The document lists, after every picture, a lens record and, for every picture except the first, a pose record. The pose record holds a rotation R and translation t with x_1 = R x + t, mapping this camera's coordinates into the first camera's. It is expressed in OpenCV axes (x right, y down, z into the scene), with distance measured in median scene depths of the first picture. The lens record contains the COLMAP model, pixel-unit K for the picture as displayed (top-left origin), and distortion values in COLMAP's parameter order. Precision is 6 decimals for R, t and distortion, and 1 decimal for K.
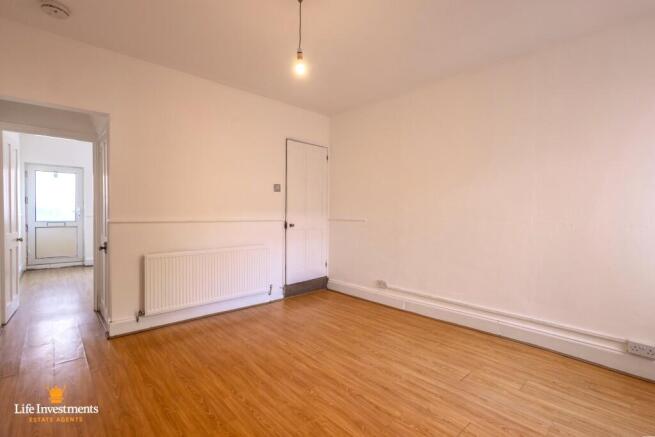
lens RADIAL K [[303.0, 0, 328.2], [0, 303.0, 214.7], [0, 0, 1]] dist [0.003581, 0.000372]
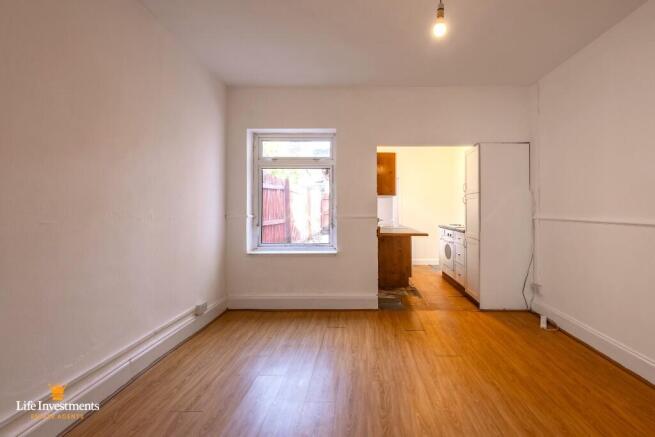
lens RADIAL K [[311.9, 0, 359.3], [0, 311.9, 207.0], [0, 0, 1]] dist [0.002542, 0.000047]
pose [[-0.730938, -0.002519, 0.682439, -0.323690], [-0.002077, 0.999997, 0.001467, -0.010576], [-0.682441, -0.000345, -0.730941, 1.144781]]
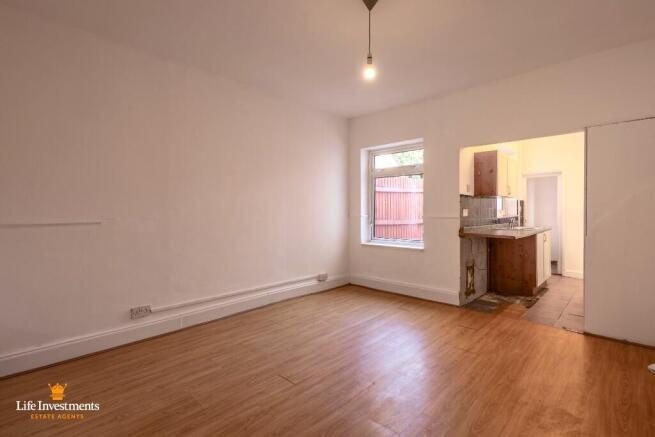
lens RADIAL K [[307.8, 0, 337.8], [0, 307.8, 218.4], [0, 0, 1]] dist [0.005556, 0.000016]
pose [[-0.081049, -0.033099, 0.996160, -0.750178], [0.006824, 0.999407, 0.033762, -0.012056], [-0.996687, 0.009534, -0.080775, 0.792048]]
